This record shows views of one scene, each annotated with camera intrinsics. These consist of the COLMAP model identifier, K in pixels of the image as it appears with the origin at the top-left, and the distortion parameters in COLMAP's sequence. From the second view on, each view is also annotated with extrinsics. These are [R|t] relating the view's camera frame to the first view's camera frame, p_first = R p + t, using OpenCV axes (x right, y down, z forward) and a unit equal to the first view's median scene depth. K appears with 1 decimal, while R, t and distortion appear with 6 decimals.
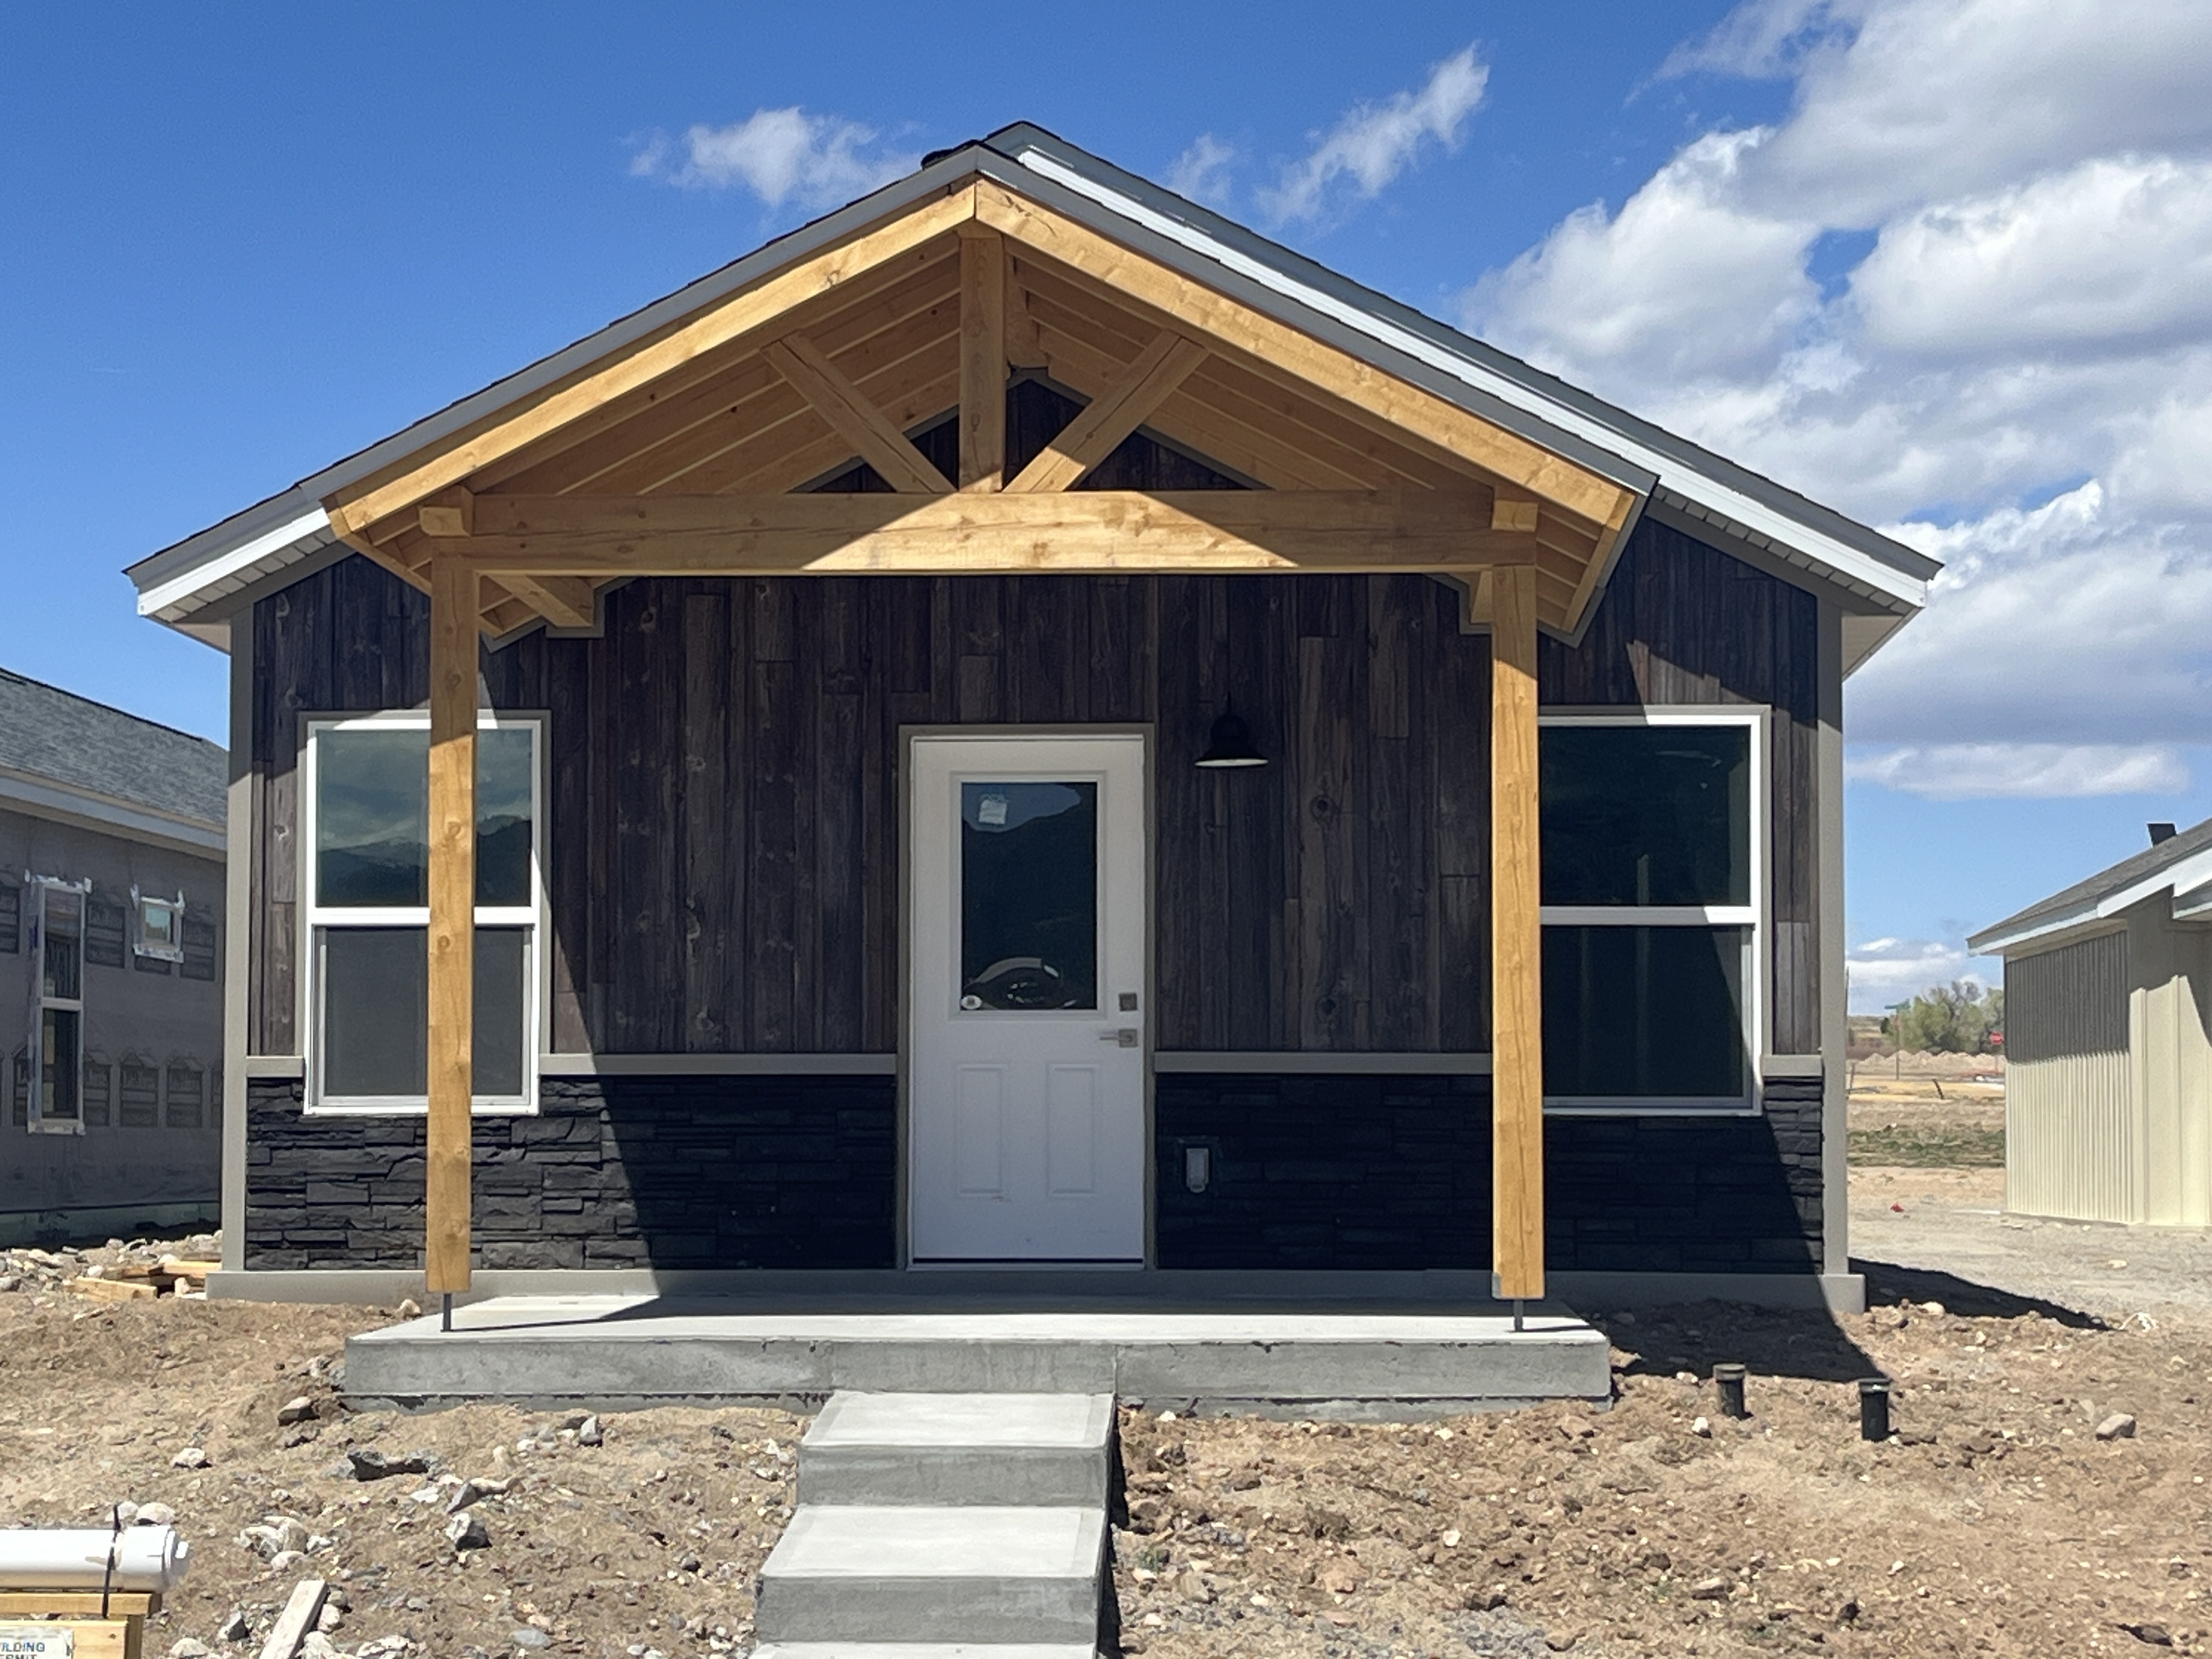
lens RADIAL K [[4442.0, 0, 937.0], [0, 4442.0, 835.4], [0, 0, 1]] dist [0.174865, -1.420950]
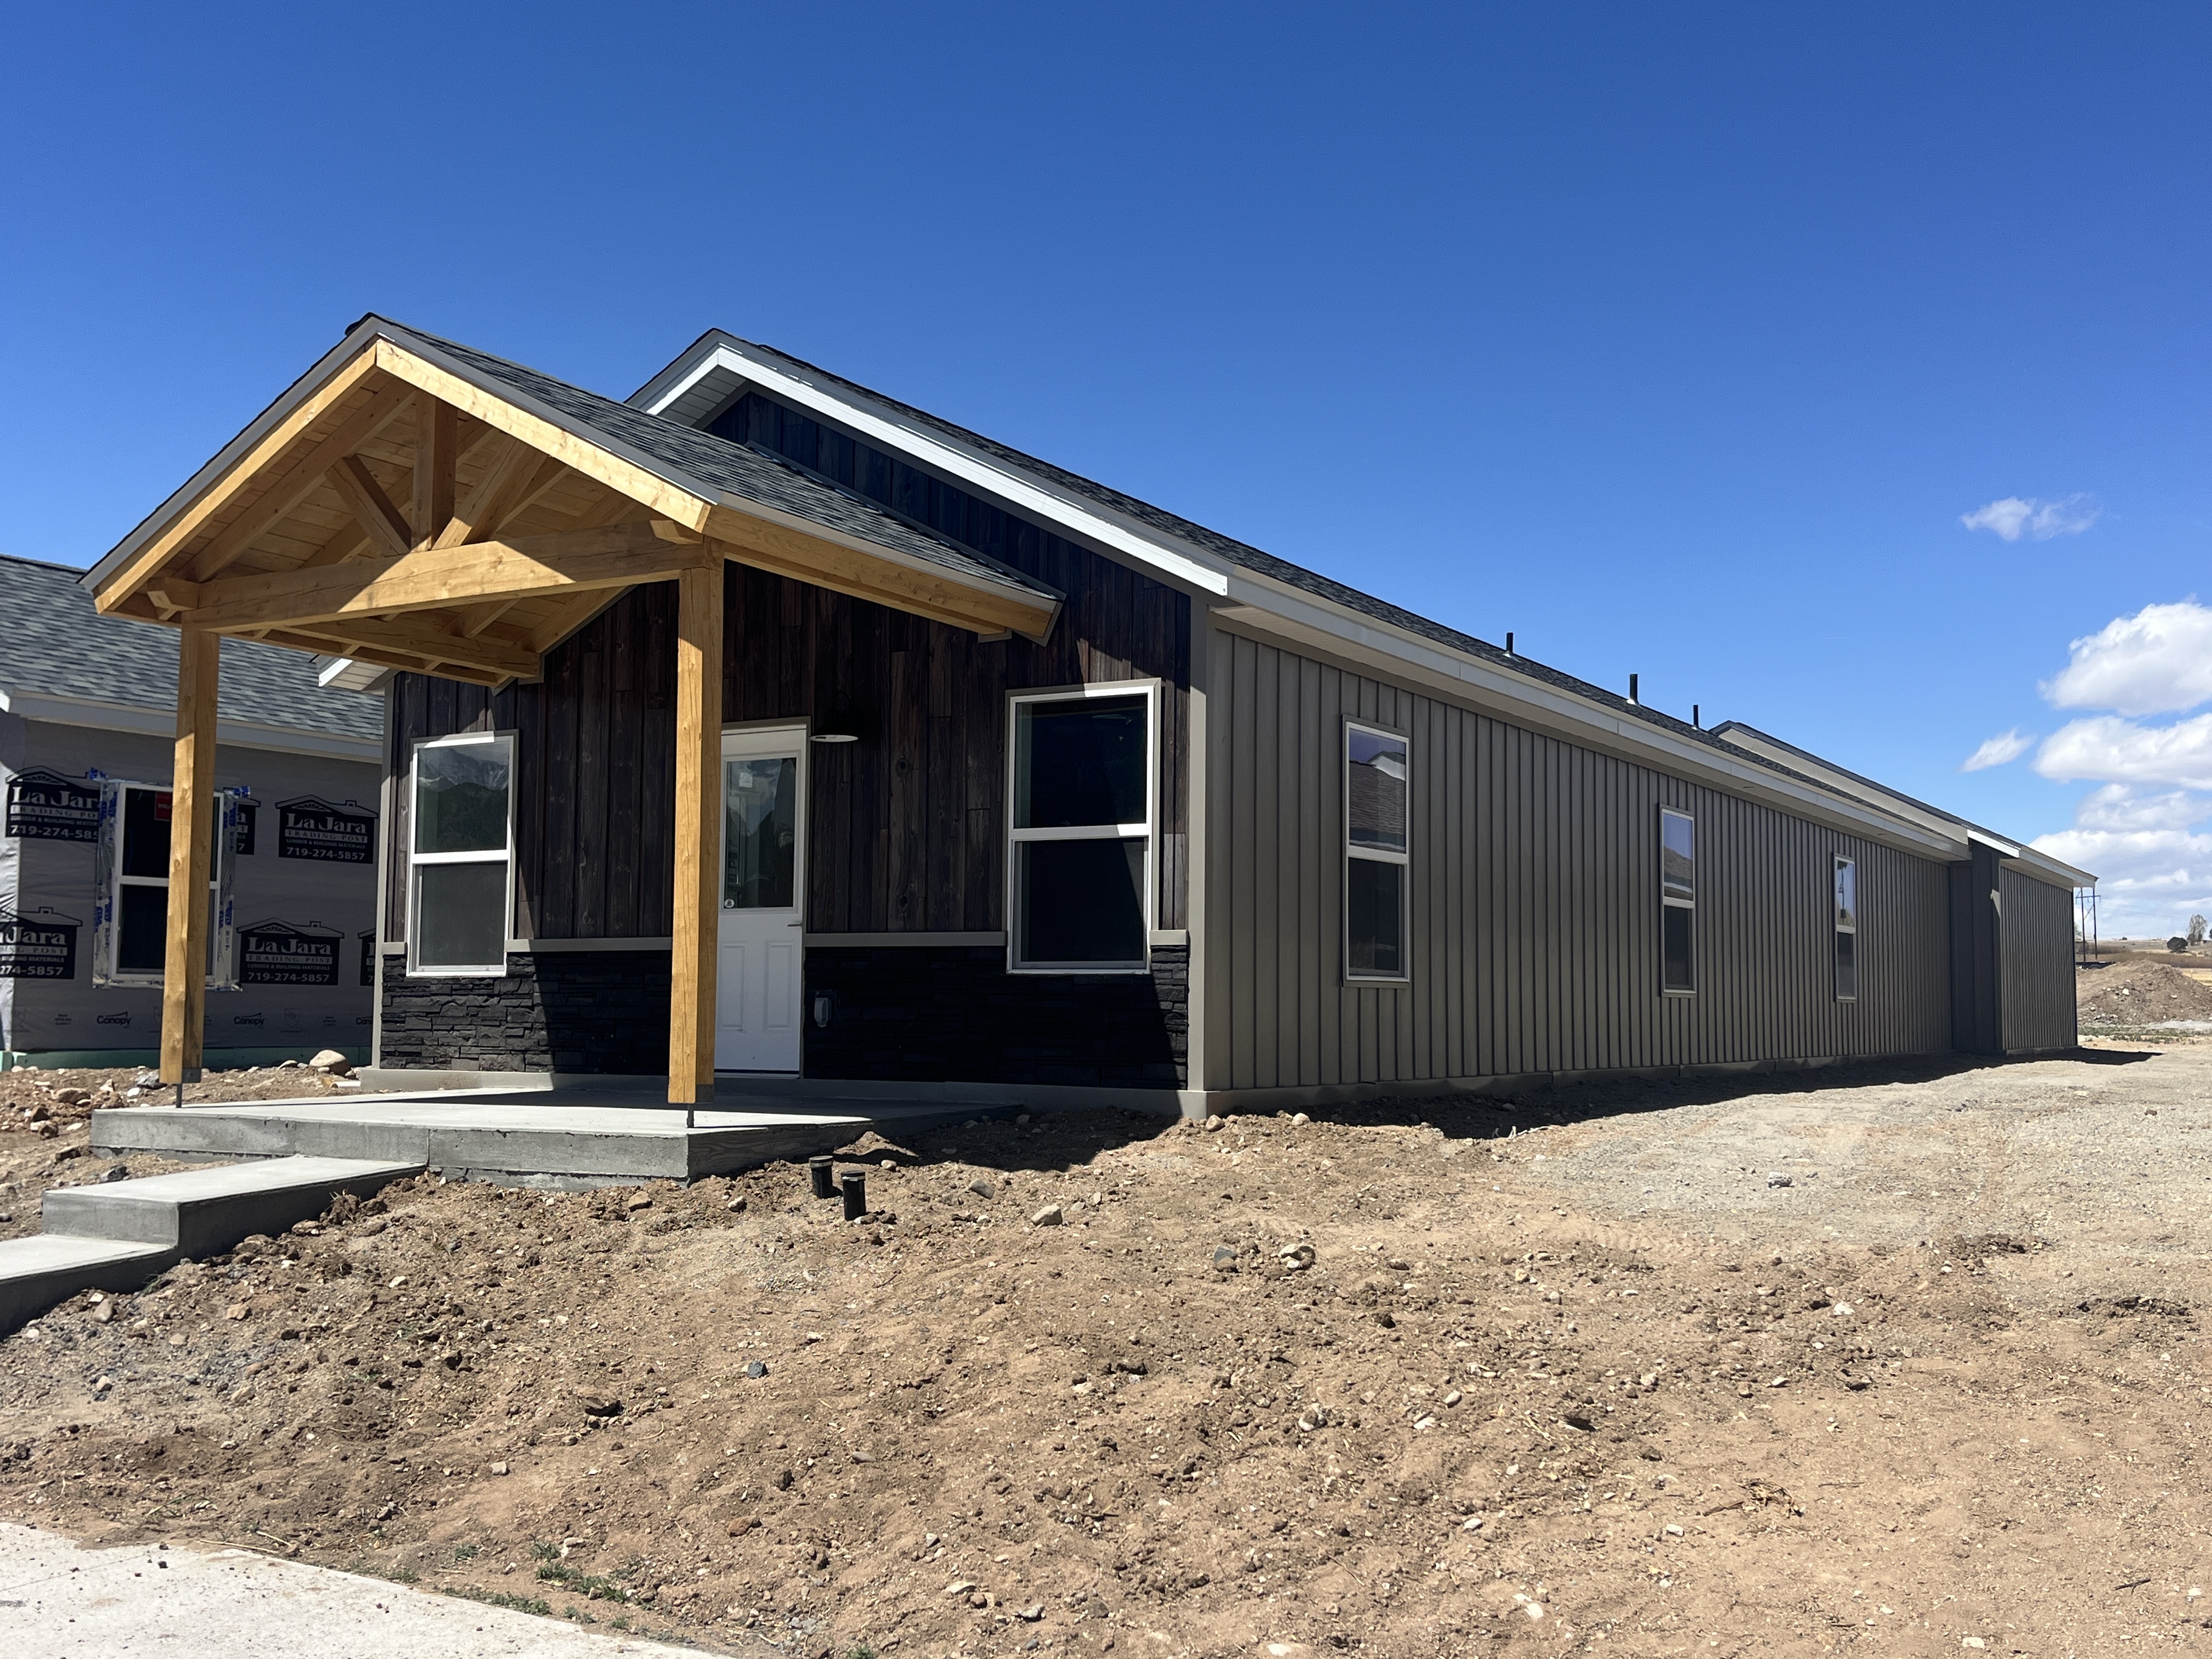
lens RADIAL K [[2101.2, 0, 1106.0], [0, 2101.2, 829.5], [0, 0, 1]] dist [-0.006640, -0.014229]
pose [[0.906995, -0.031447, -0.419966, 0.440867], [0.024054, 0.999449, -0.022889, 0.032233], [0.420455, 0.010658, 0.907251, 0.399084]]
